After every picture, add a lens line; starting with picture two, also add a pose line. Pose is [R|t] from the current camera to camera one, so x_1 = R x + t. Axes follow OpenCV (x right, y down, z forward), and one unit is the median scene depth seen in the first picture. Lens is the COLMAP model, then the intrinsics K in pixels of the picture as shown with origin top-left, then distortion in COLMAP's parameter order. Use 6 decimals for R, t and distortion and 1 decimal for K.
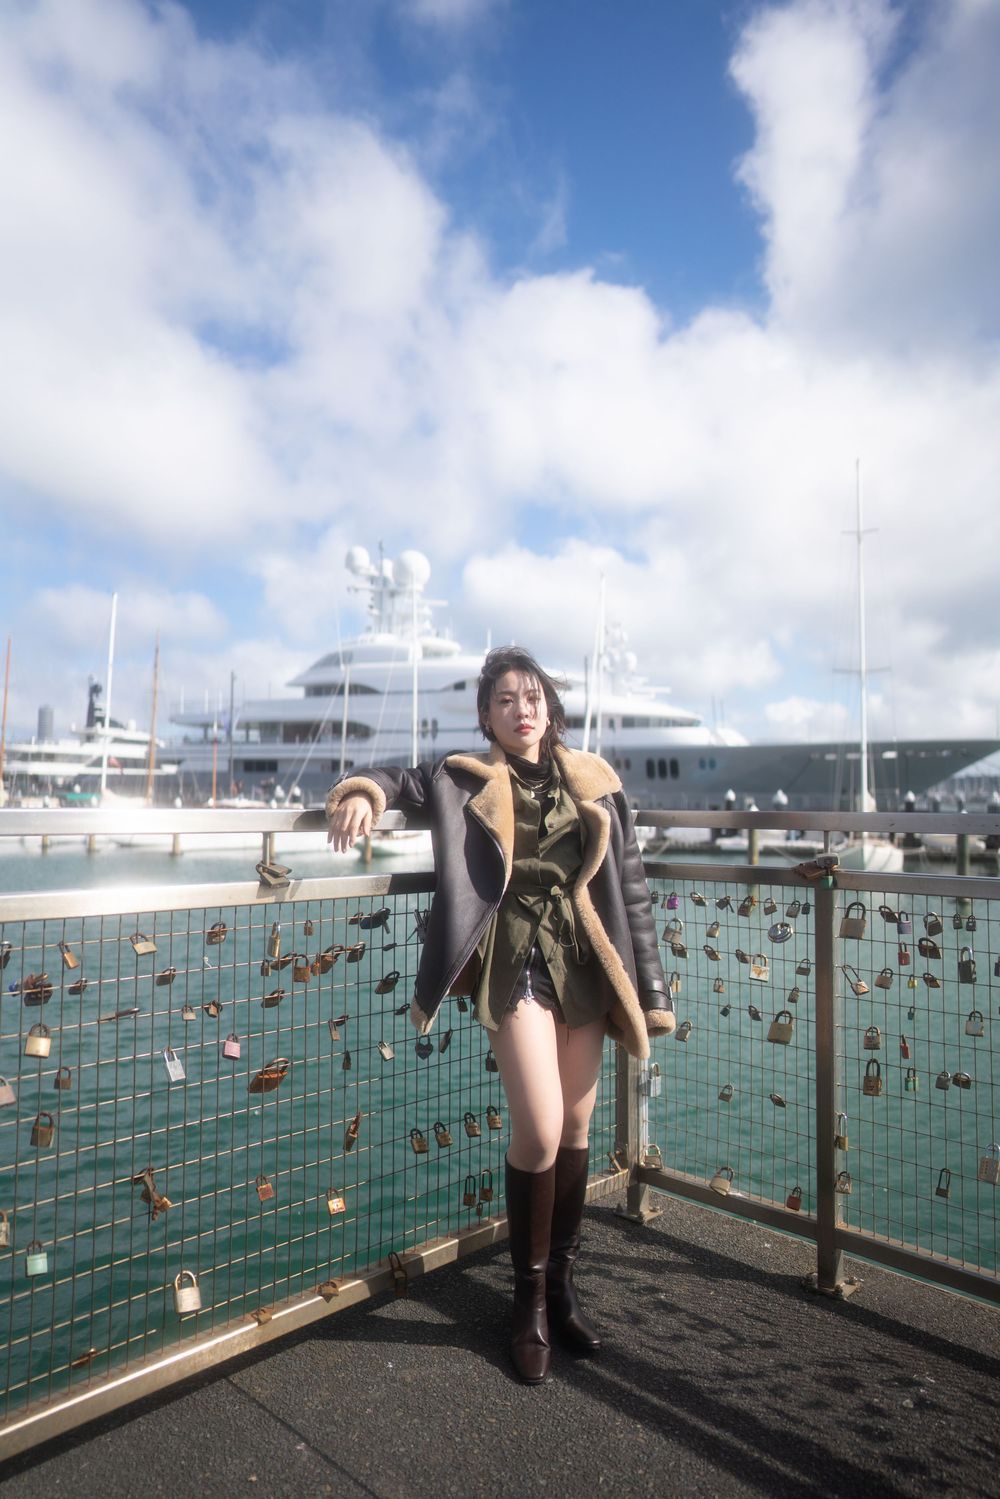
lens RADIAL K [[1024.6, 0, 500.0], [0, 1024.6, 749.5], [0, 0, 1]] dist [-0.000392, 0.000076]
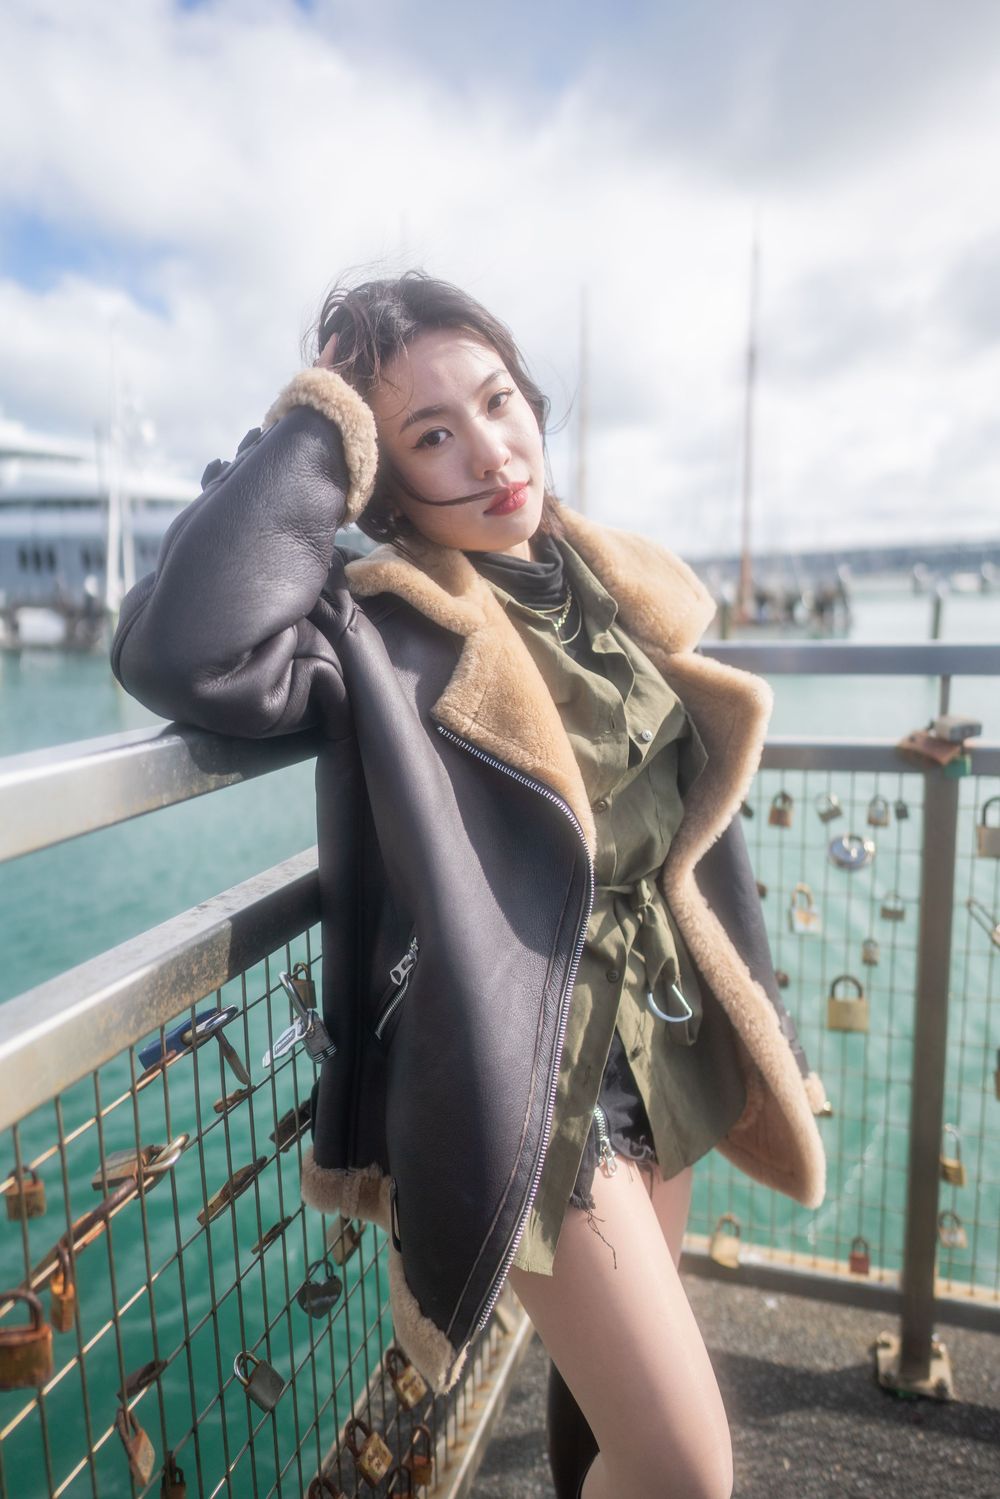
lens RADIAL K [[1049.5, 0, 495.1], [0, 1049.5, 778.3], [0, 0, 1]] dist [0.006093, 0.001871]
pose [[0.912409, -0.112882, 0.393404, -0.141616], [0.019176, 0.971948, 0.234414, -0.003760], [-0.408830, -0.206337, 0.888979, 0.597404]]
